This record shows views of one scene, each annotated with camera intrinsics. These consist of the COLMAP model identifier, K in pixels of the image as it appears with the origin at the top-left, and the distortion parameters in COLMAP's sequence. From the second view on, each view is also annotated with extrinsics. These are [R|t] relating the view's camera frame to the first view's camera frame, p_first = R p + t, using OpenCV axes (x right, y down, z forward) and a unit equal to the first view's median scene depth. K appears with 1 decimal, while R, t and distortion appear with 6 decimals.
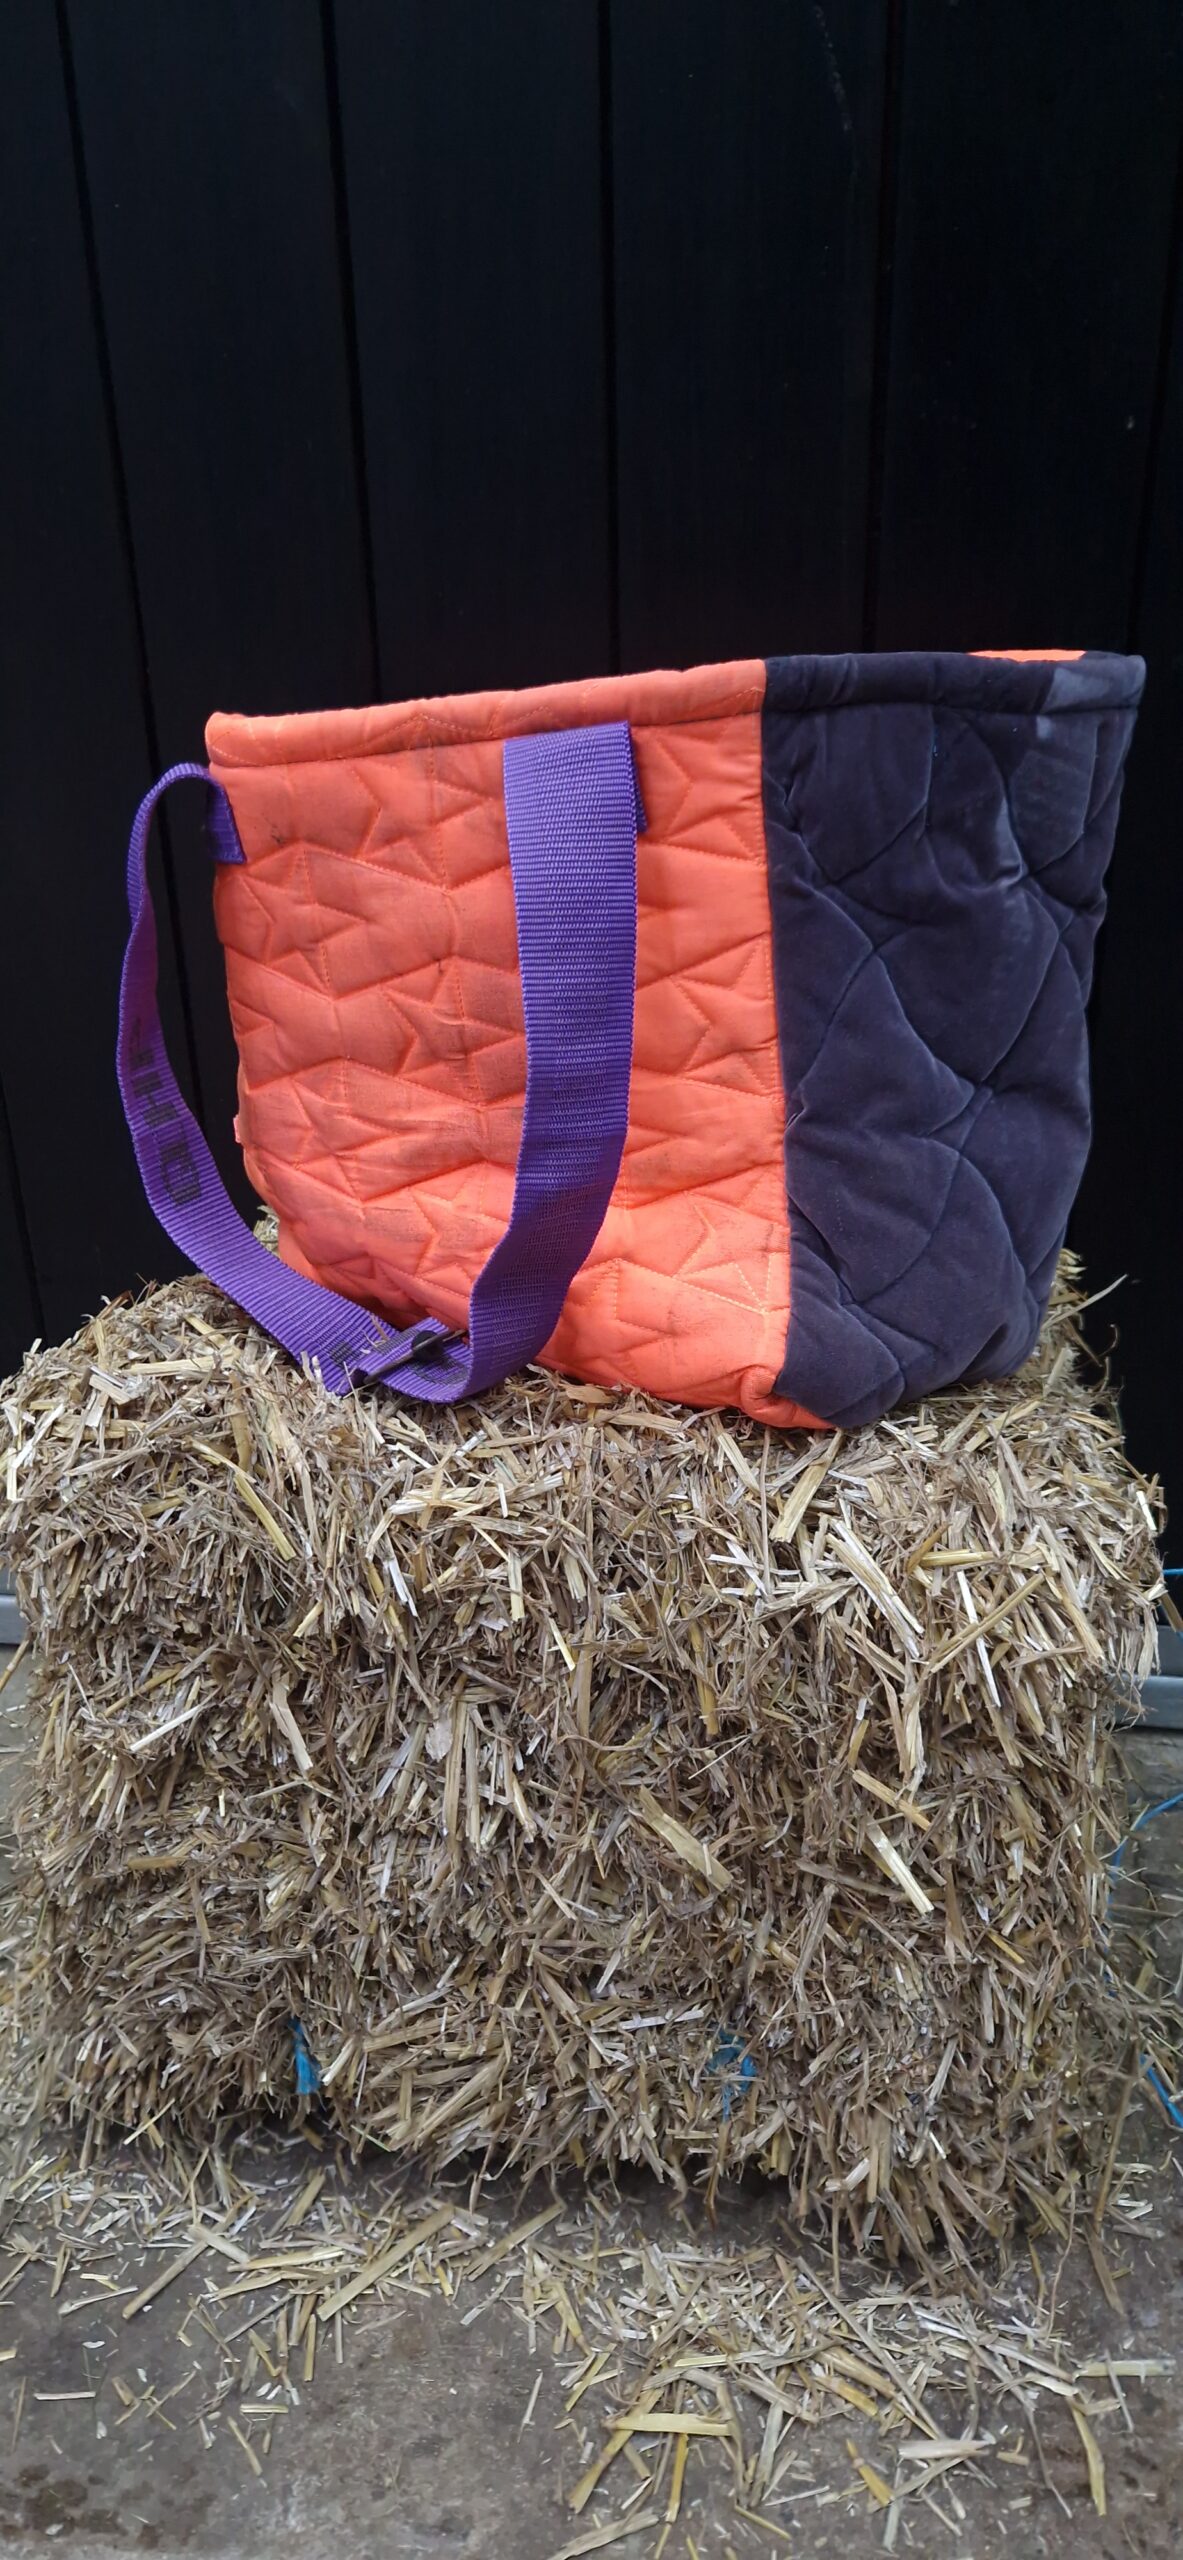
lens RADIAL K [[1782.0, 0, 598.2], [0, 1782.0, 1290.2], [0, 0, 1]] dist [0.005856, -0.003214]
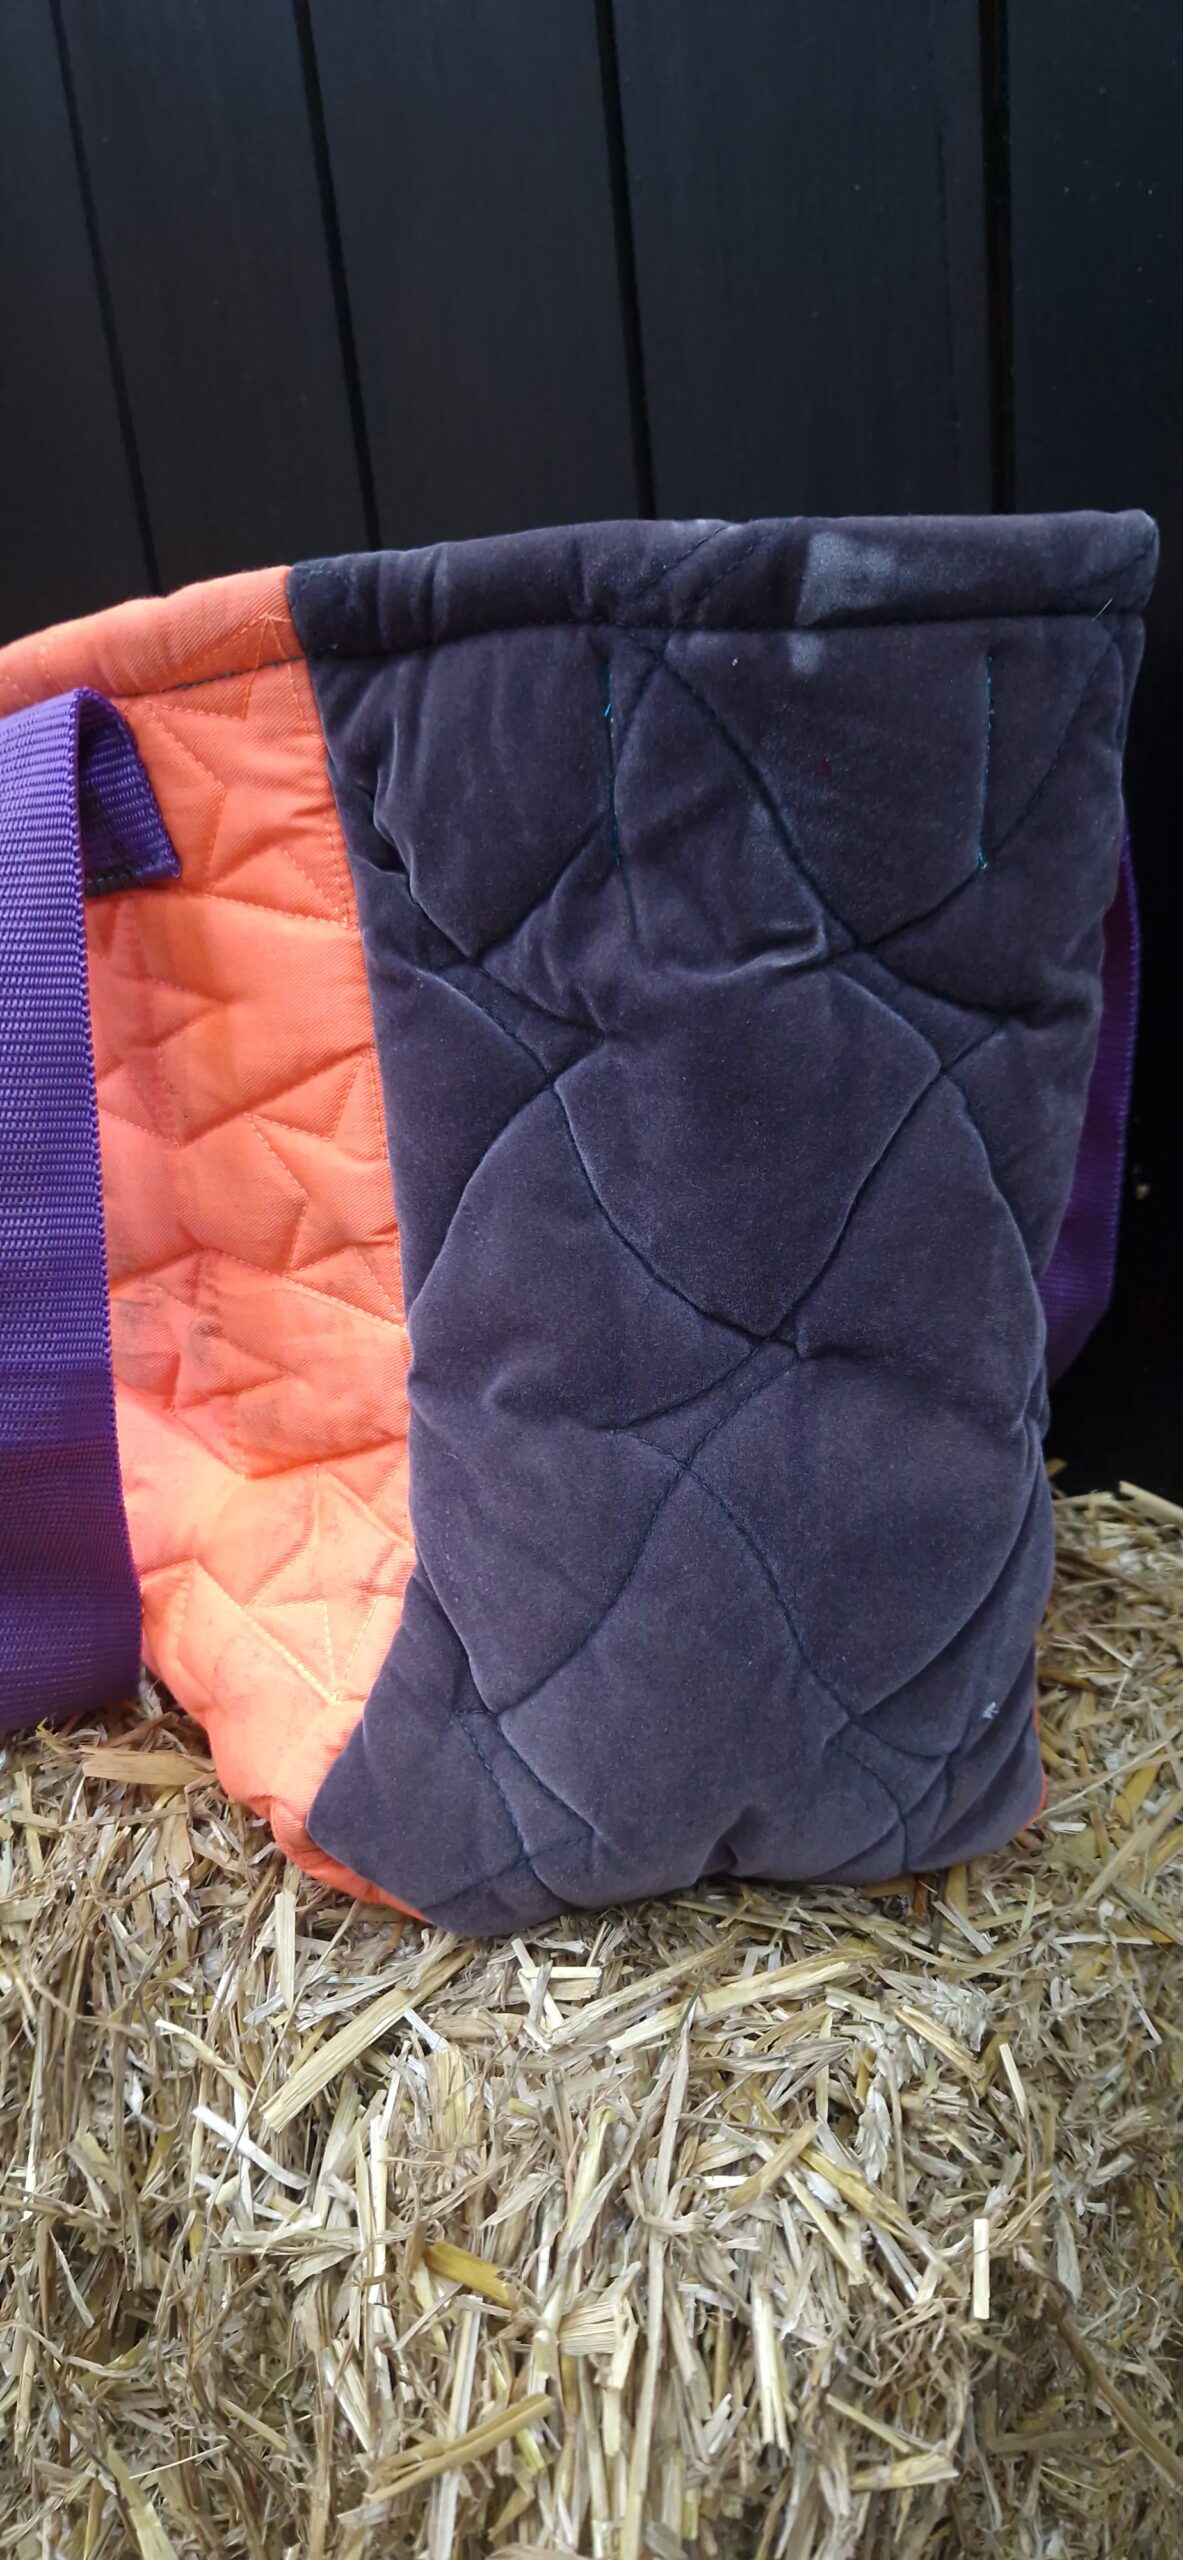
lens RADIAL K [[1782.0, 0, 592.0], [0, 1782.0, 1271.7], [0, 0, 1]] dist [0.005856, -0.003214]
pose [[0.897871, 0.079879, -0.432952, 0.416867], [-0.103213, 0.994188, -0.030621, -0.119085], [0.427990, 0.072180, 0.900897, 0.523571]]
